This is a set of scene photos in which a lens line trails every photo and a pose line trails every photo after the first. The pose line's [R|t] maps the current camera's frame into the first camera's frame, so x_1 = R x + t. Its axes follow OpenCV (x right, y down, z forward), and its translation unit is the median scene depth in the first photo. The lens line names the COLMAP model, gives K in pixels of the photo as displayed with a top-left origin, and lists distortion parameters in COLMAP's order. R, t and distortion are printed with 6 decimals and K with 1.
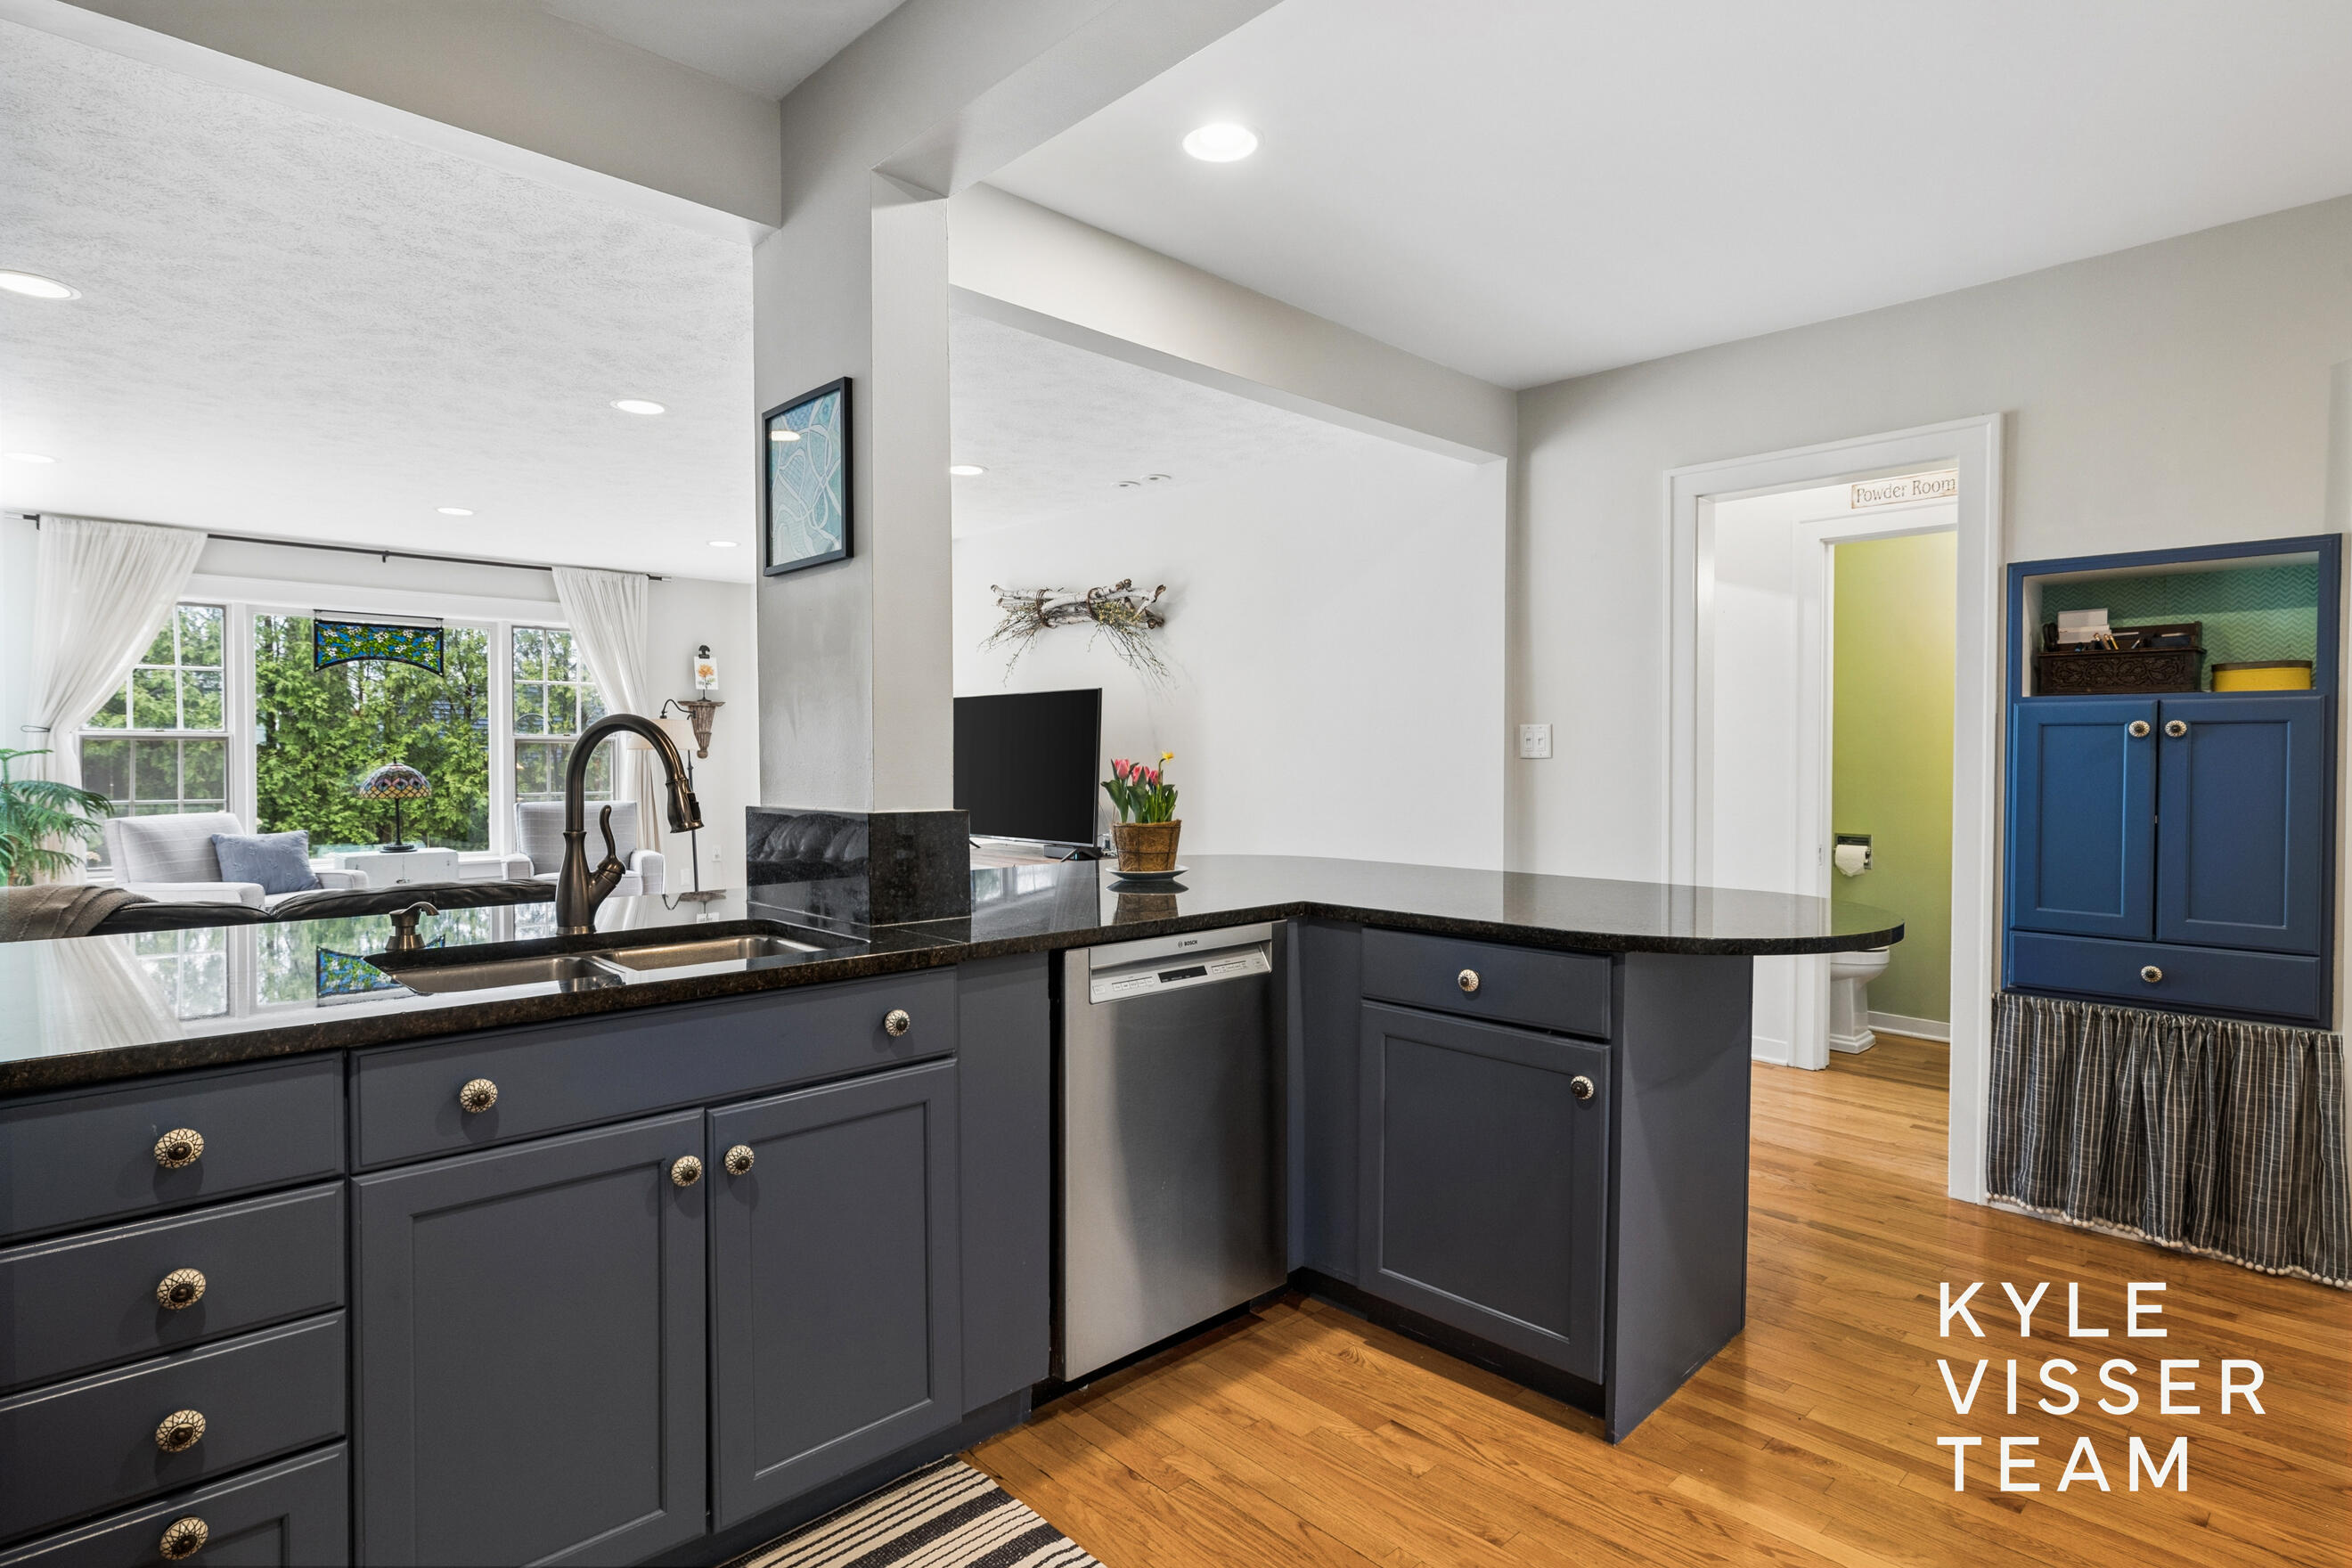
lens RADIAL K [[1208.3, 0, 1176.0], [0, 1208.3, 784.0], [0, 0, 1]] dist [0.000463, 0.000185]
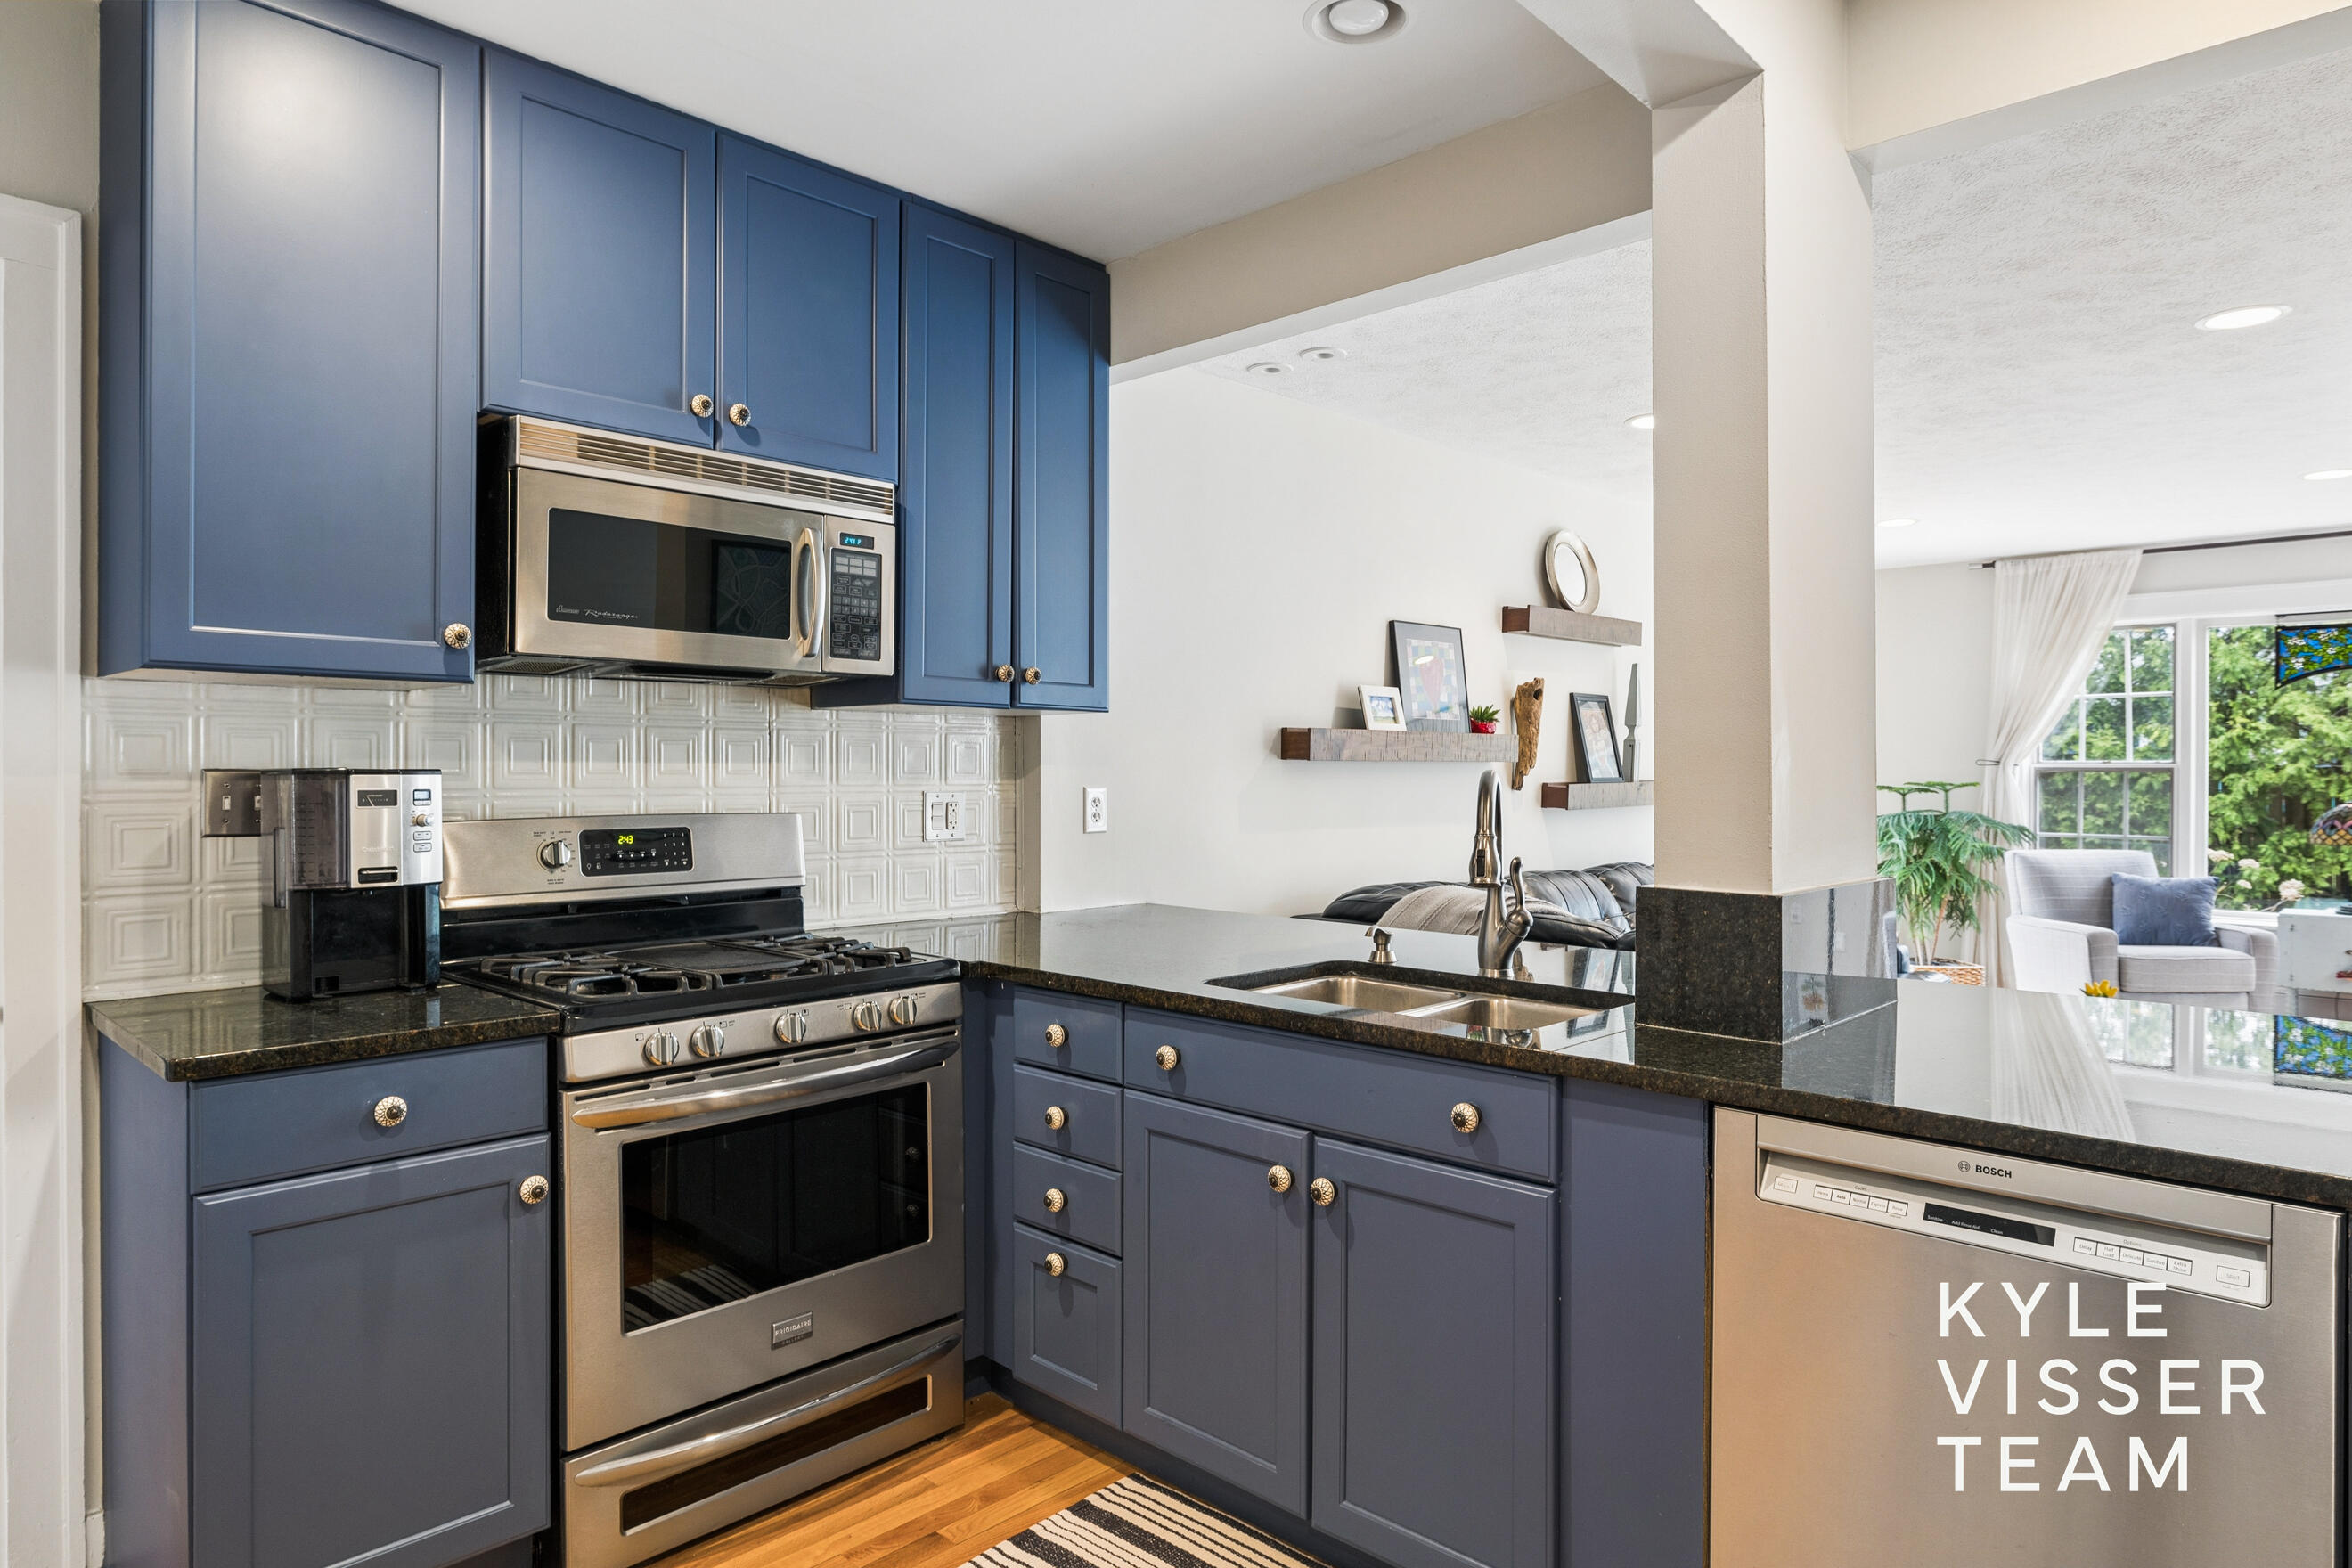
lens RADIAL K [[1388.3, 0, 1176.0], [0, 1388.3, 784.0], [0, 0, 1]] dist [-0.002121, -0.000599]
pose [[0.036948, 0.008069, -0.999285, 0.249238], [-0.026139, 0.999633, 0.007105, -0.016209], [0.998975, 0.025858, 0.037146, 0.235635]]
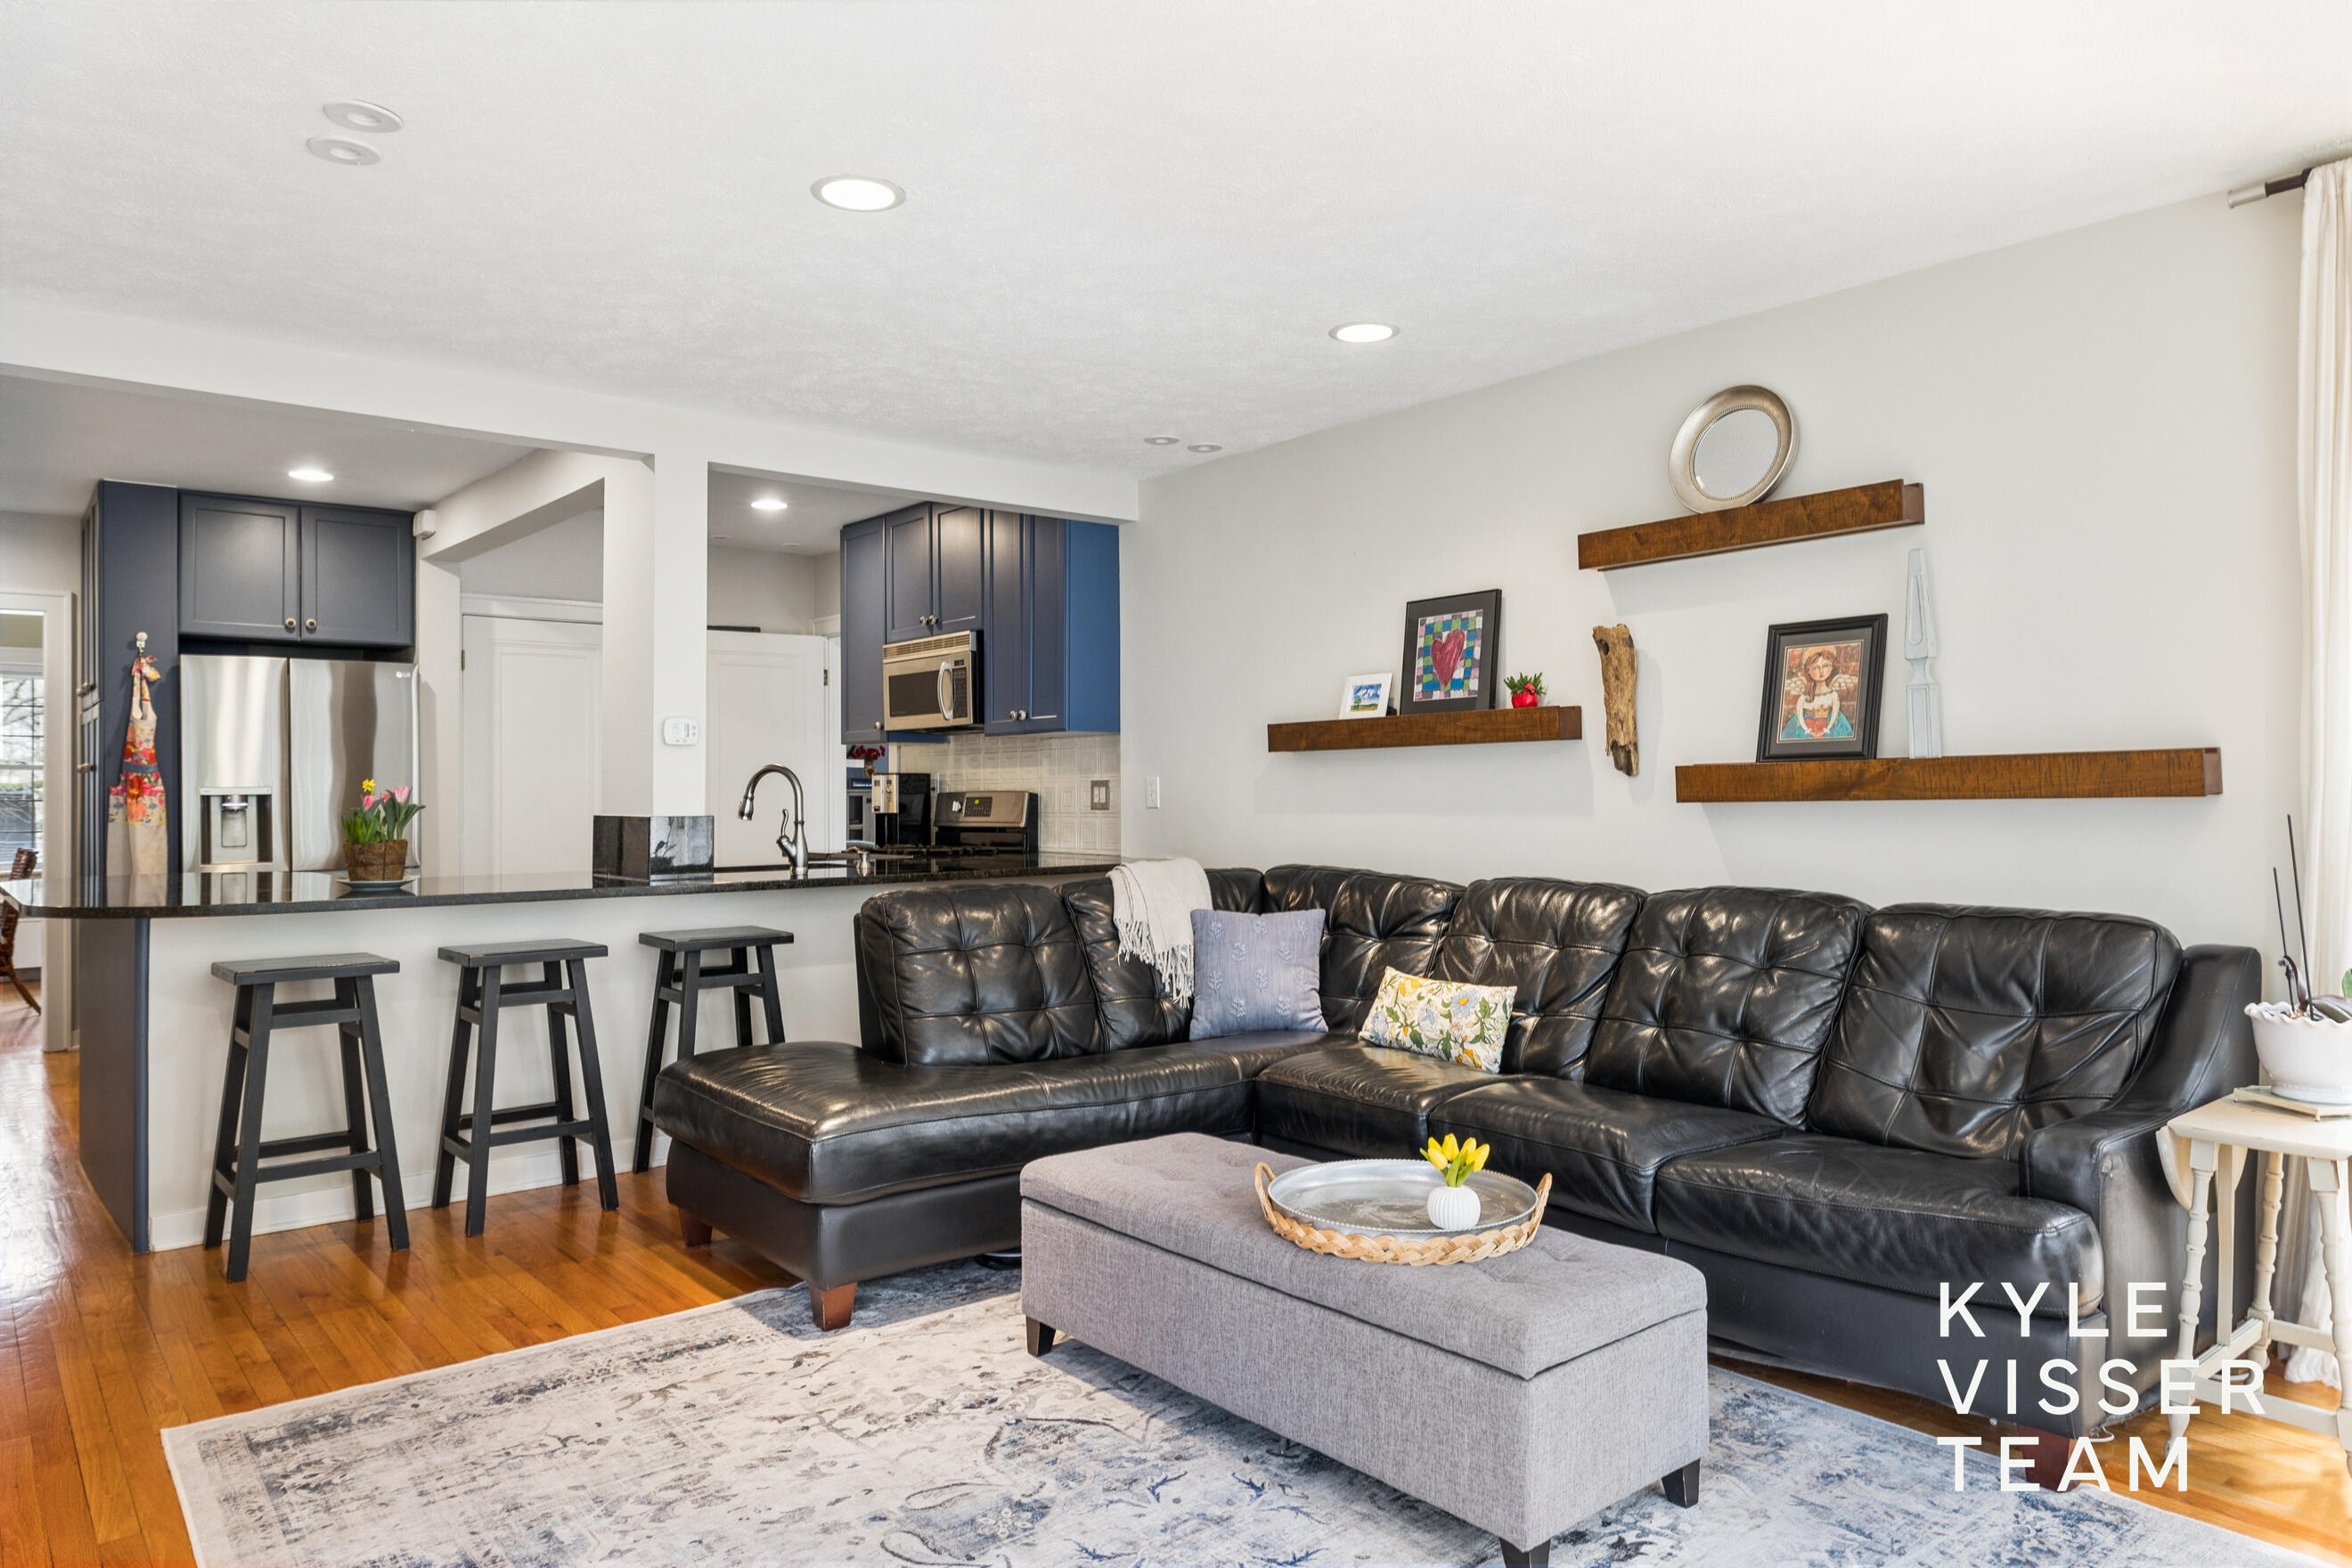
lens RADIAL K [[1494.2, 0, 1176.0], [0, 1494.2, 784.0], [0, 0, 1]] dist [0.000056, -0.000020]
pose [[-0.997196, 0.005557, 0.074629, -0.093509], [0.006616, 0.999881, 0.013954, -0.017302], [-0.074542, 0.014408, -0.997114, 0.707259]]
